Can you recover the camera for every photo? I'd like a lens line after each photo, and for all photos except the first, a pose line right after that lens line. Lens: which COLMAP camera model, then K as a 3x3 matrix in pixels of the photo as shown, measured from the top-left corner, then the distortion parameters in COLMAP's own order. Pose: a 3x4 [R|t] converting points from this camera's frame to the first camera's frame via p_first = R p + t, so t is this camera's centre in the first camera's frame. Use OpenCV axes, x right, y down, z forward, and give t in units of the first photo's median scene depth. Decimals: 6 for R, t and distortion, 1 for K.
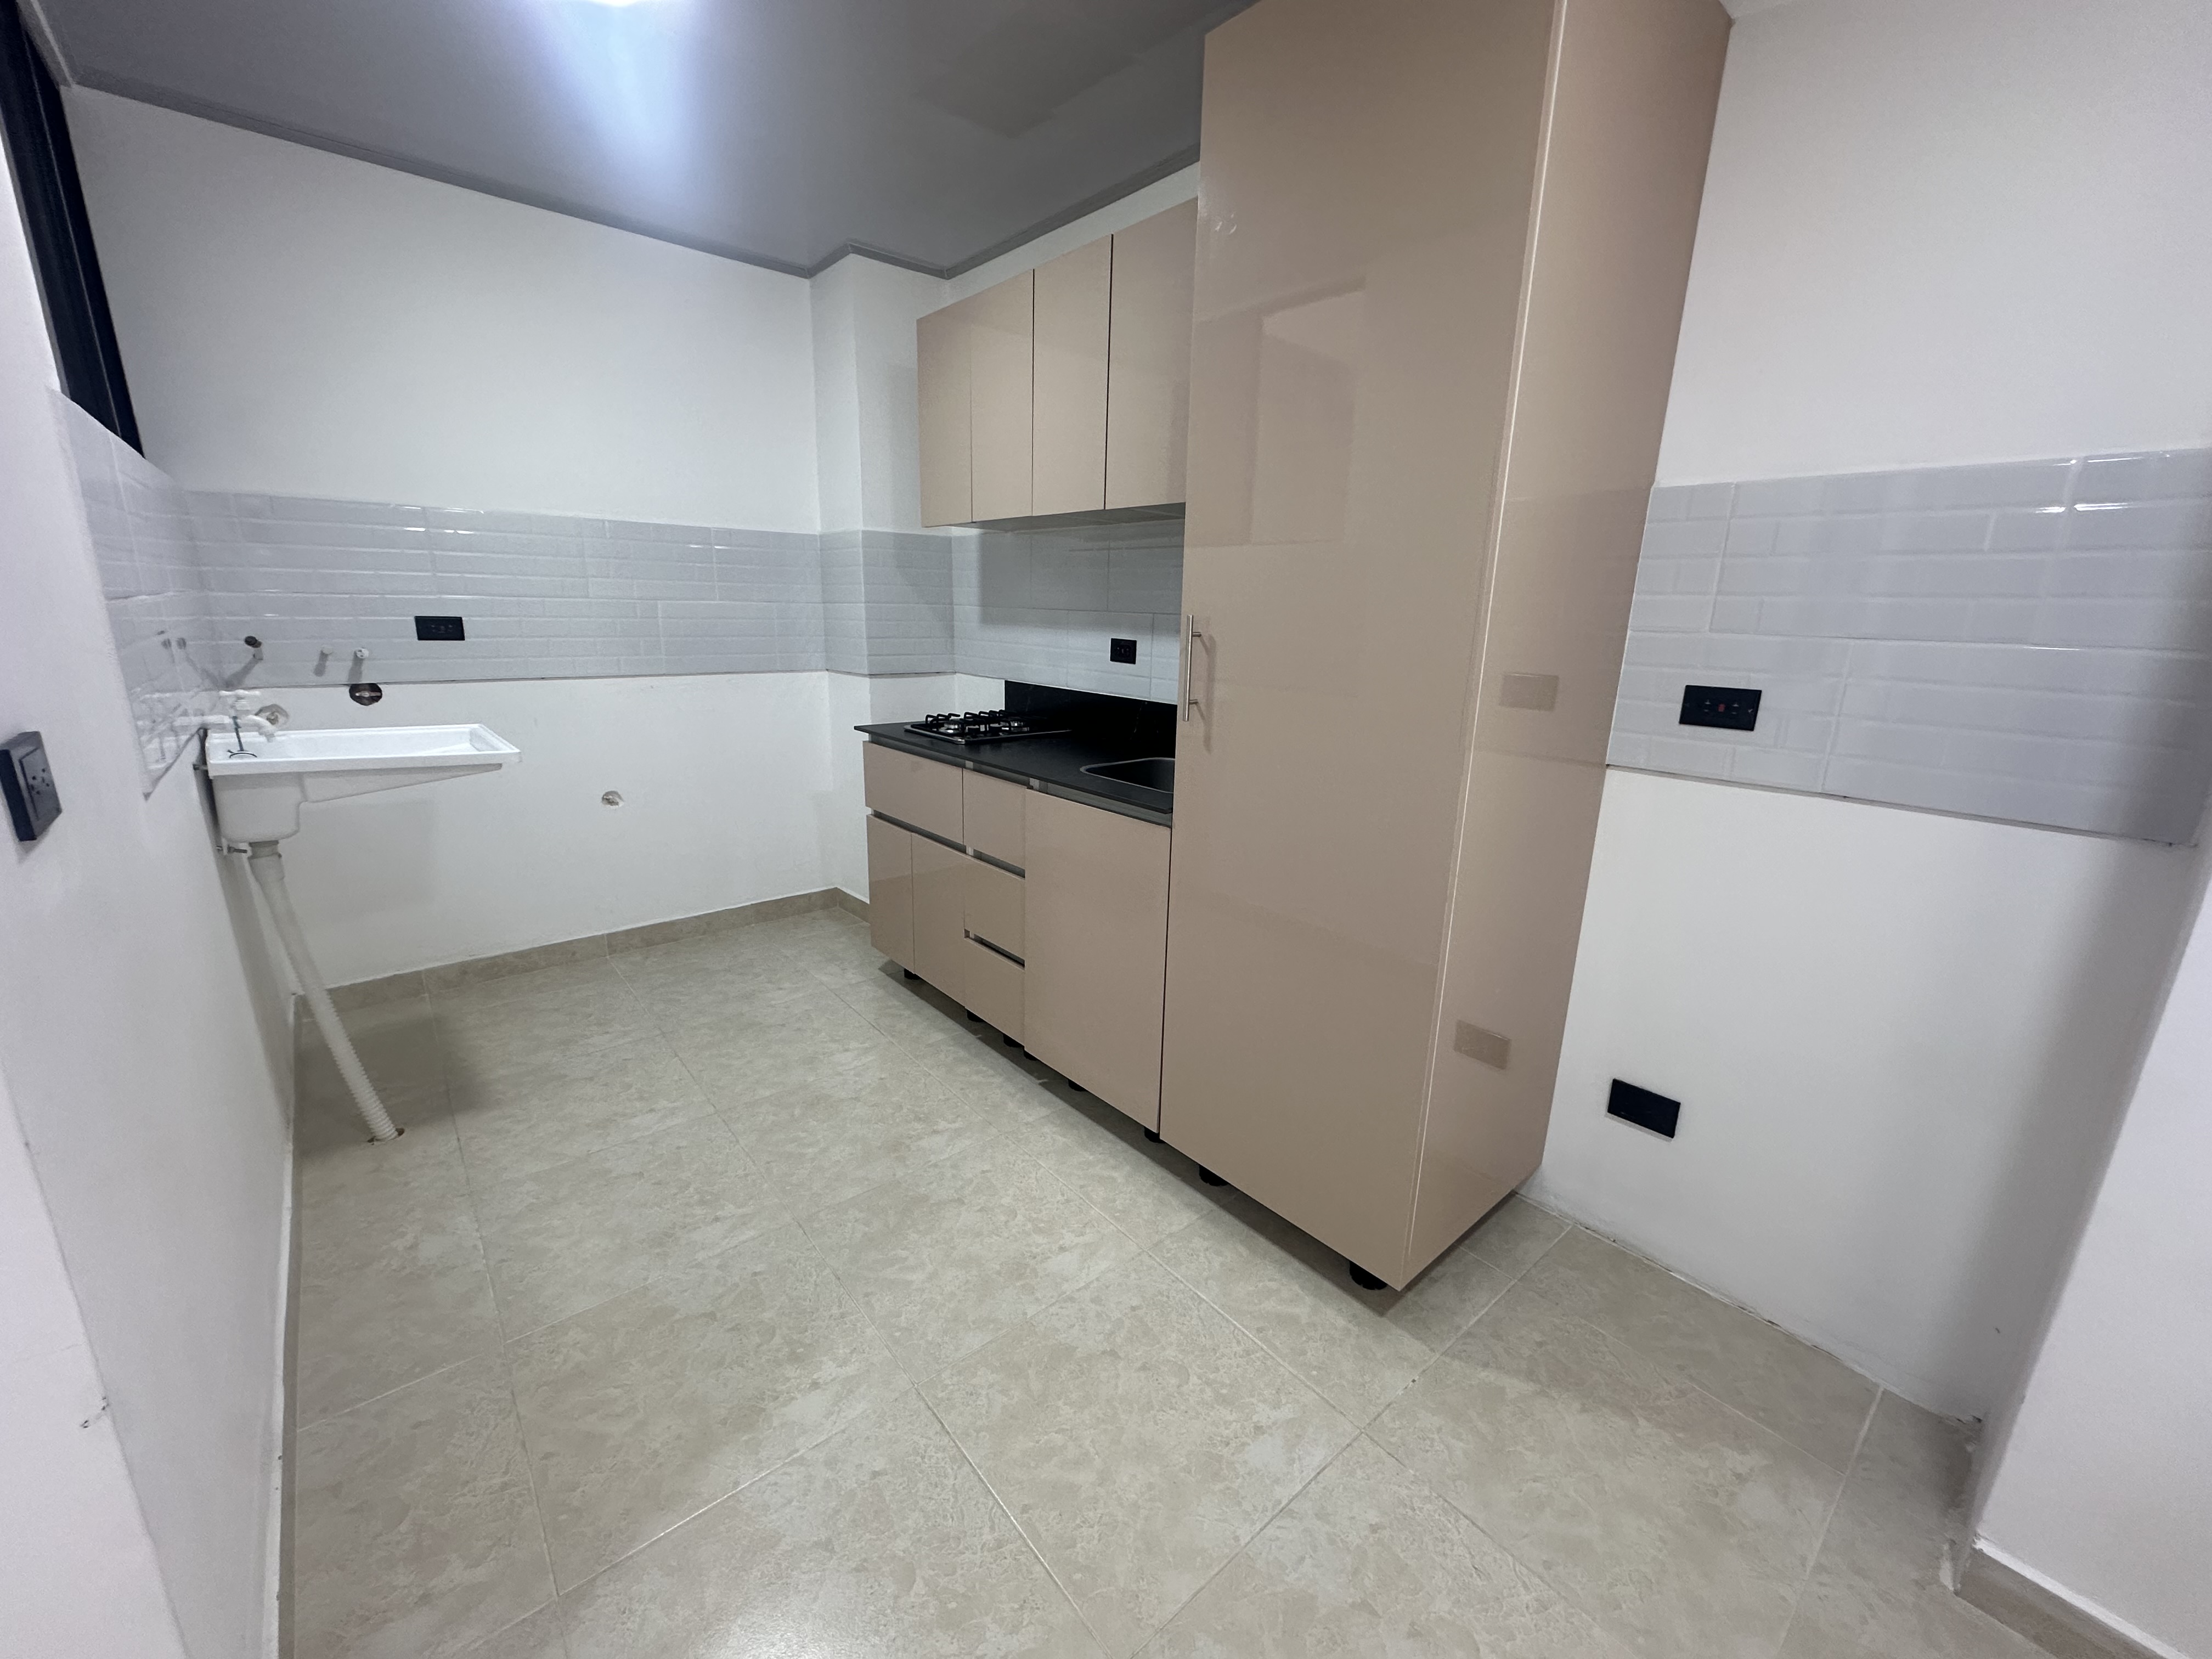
lens RADIAL K [[880.9, 0, 1105.9], [0, 880.9, 826.3], [0, 0, 1]] dist [-0.001380, -0.000001]
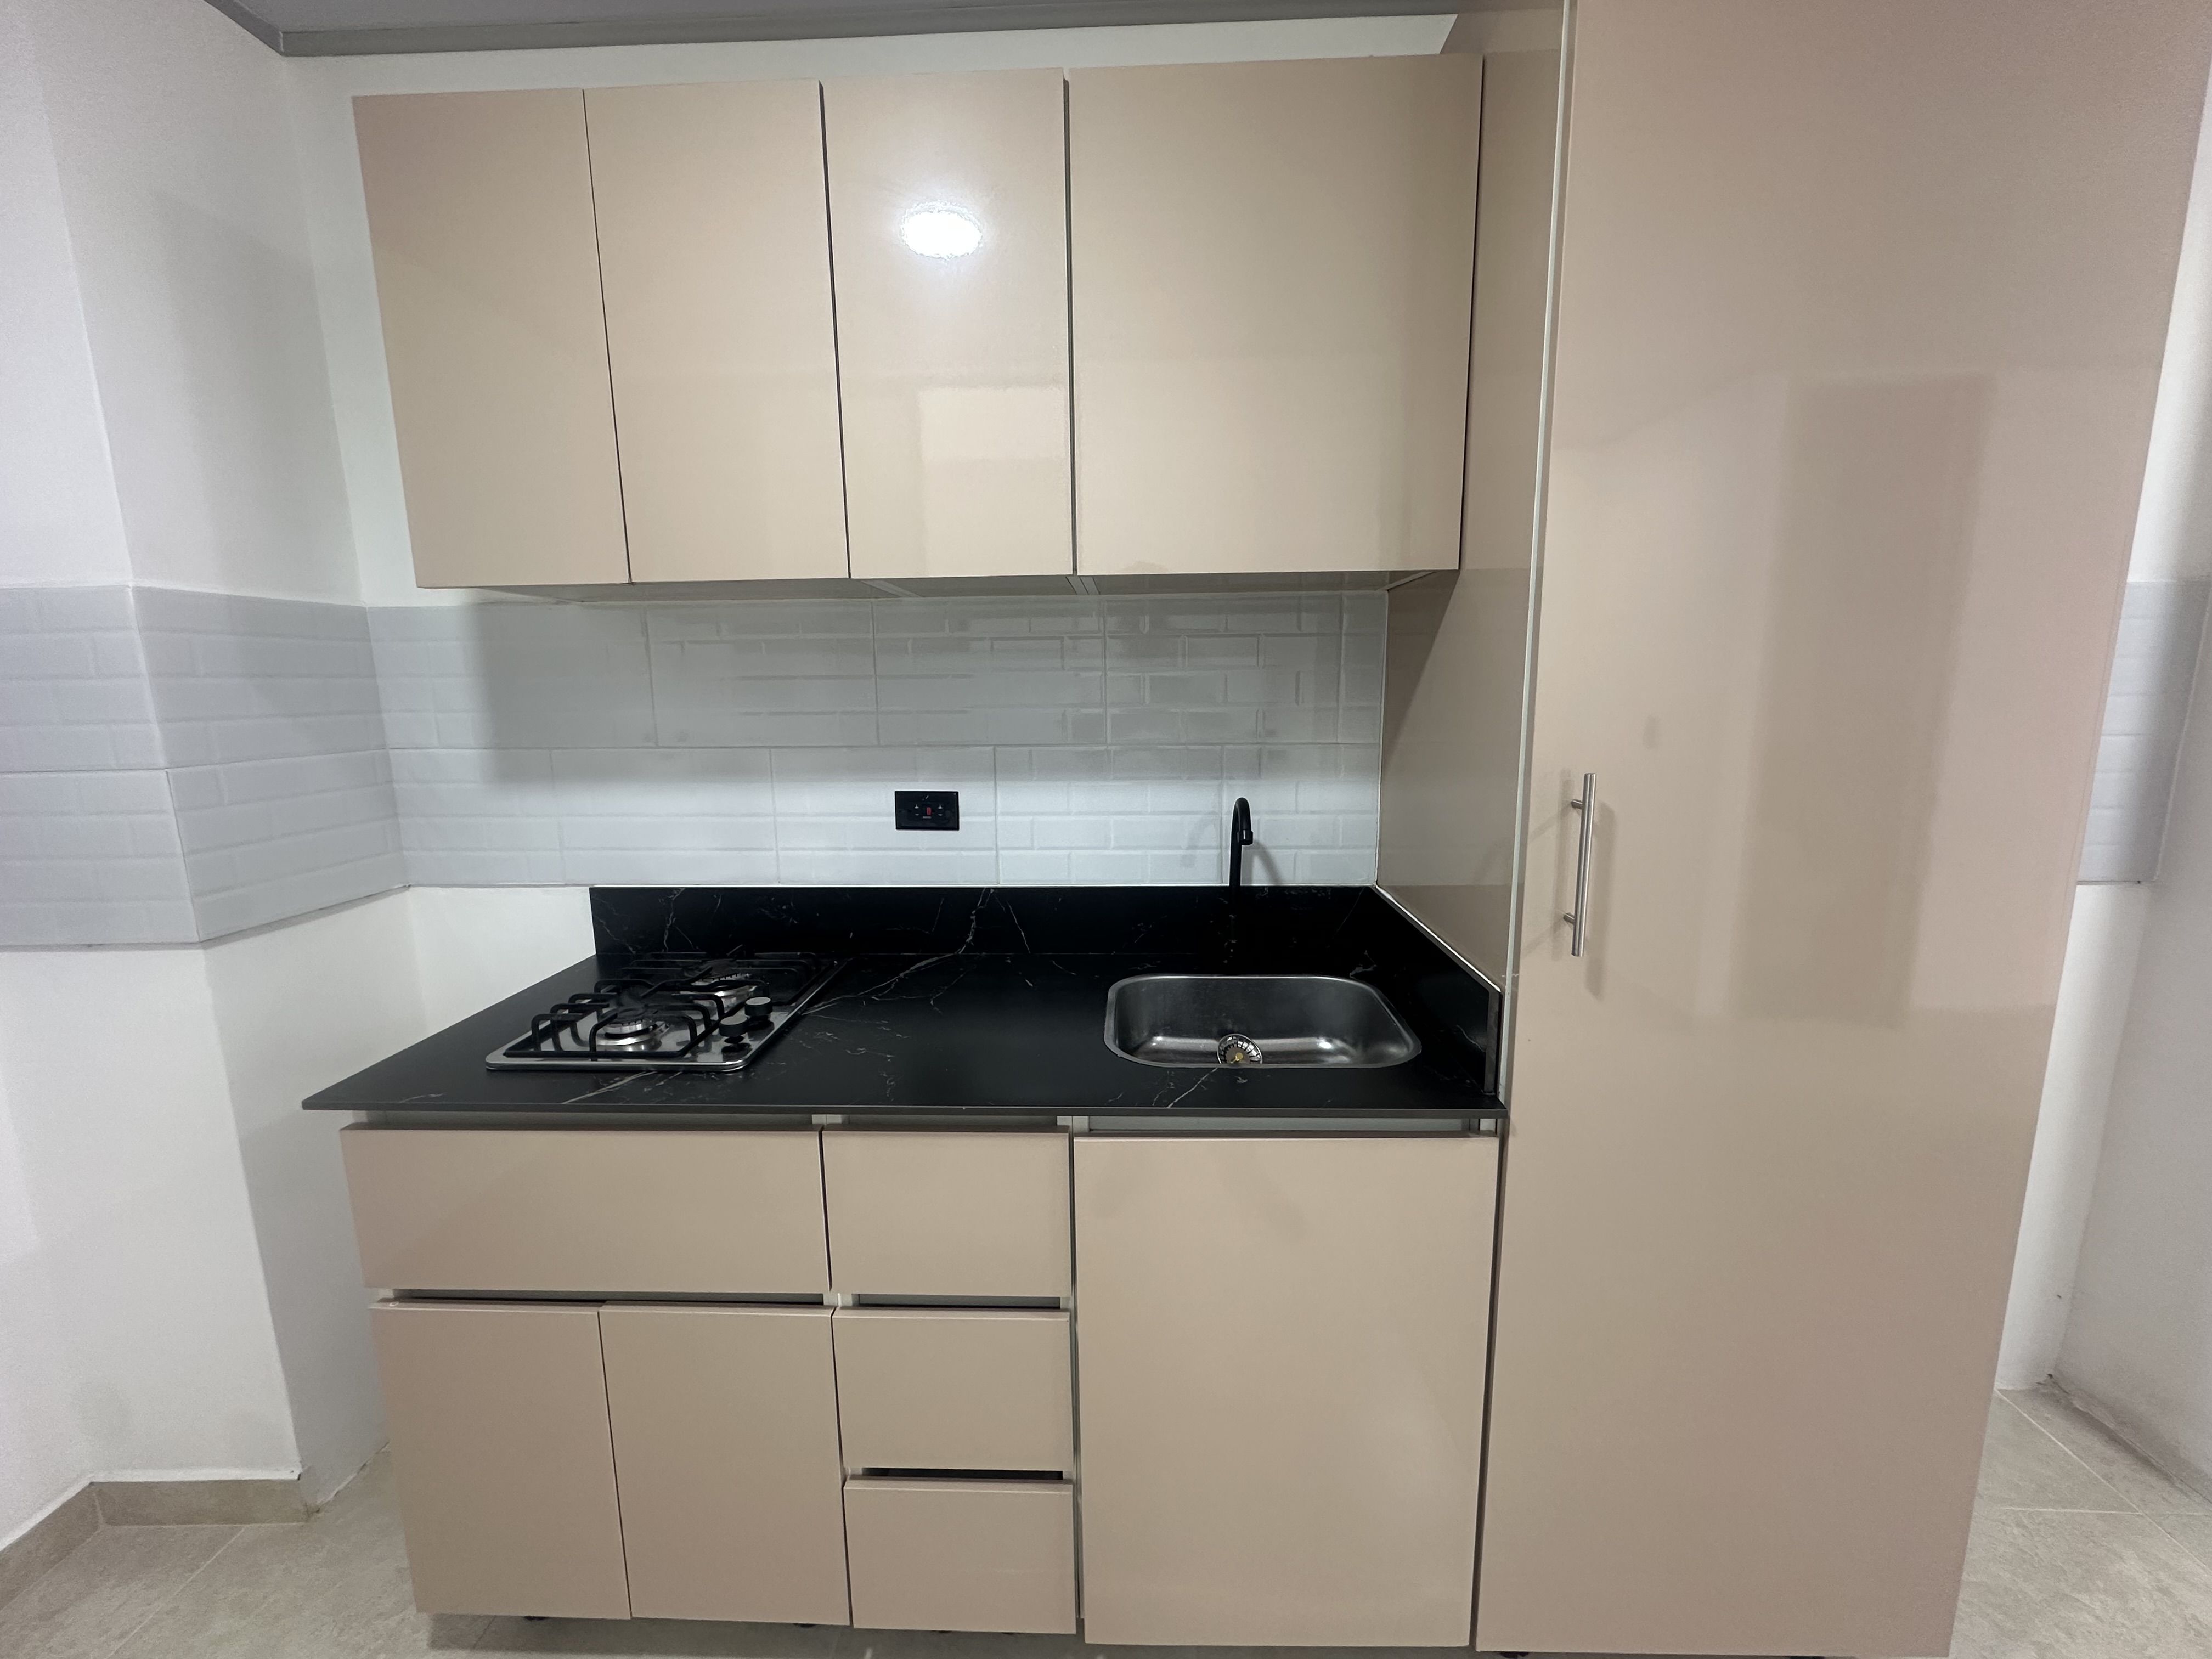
lens RADIAL K [[889.6, 0, 1110.8], [0, 889.6, 822.7], [0, 0, 1]] dist [-0.003778, -0.000354]
pose [[0.676051, -0.150130, 0.721399, -0.339818], [0.206944, 0.978305, 0.009660, -0.179392], [-0.707199, 0.142758, 0.692452, 0.528924]]
